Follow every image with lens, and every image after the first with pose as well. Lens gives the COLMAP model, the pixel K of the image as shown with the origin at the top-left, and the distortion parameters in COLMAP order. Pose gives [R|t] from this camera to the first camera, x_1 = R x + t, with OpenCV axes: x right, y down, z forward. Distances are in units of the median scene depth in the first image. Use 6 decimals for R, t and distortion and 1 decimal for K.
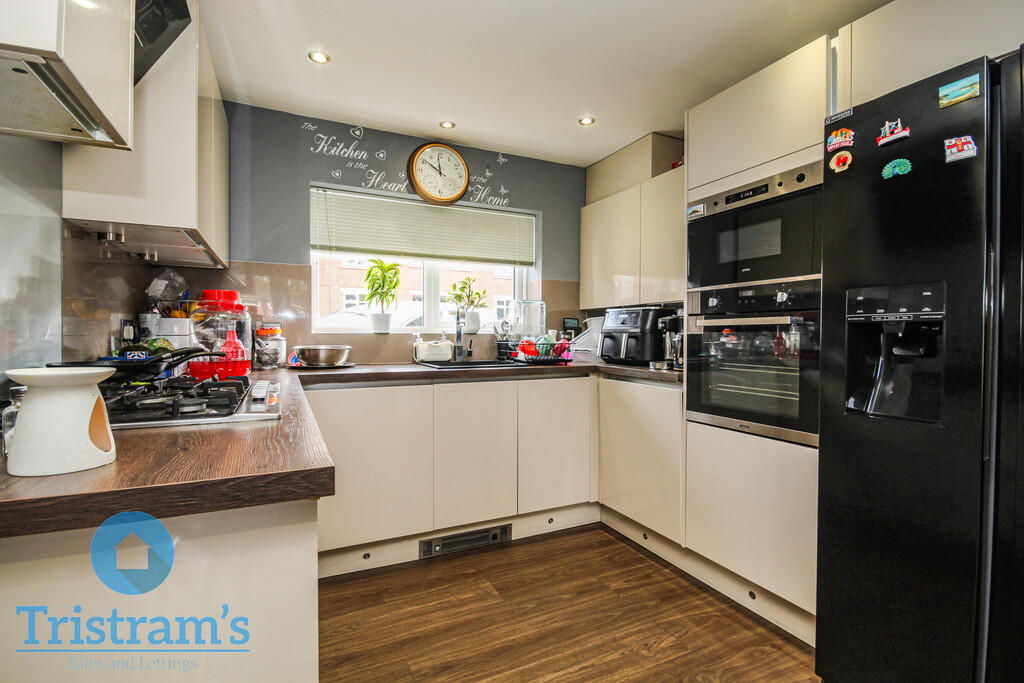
lens RADIAL K [[493.2, 0, 504.4], [0, 493.2, 343.3], [0, 0, 1]] dist [0.005759, -0.000621]
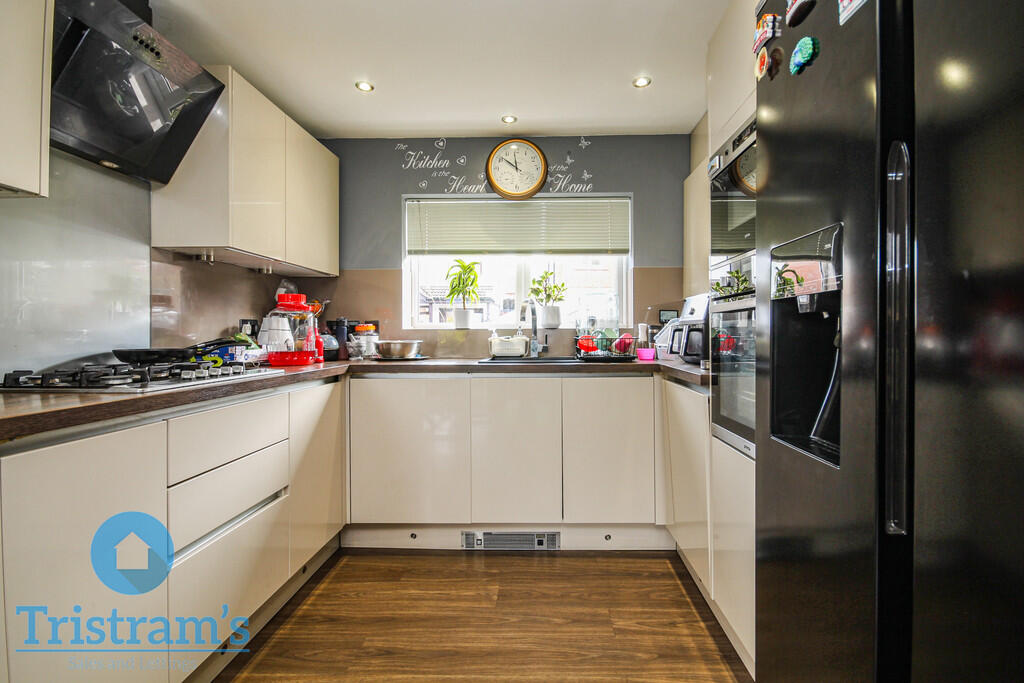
lens RADIAL K [[493.2, 0, 510.2], [0, 493.2, 335.2], [0, 0, 1]] dist [0.005759, -0.000621]
pose [[0.882818, -0.004221, -0.469697, 0.350710], [-0.003395, 0.999876, -0.015365, 0.009531], [0.469703, 0.015159, 0.882694, 0.124276]]
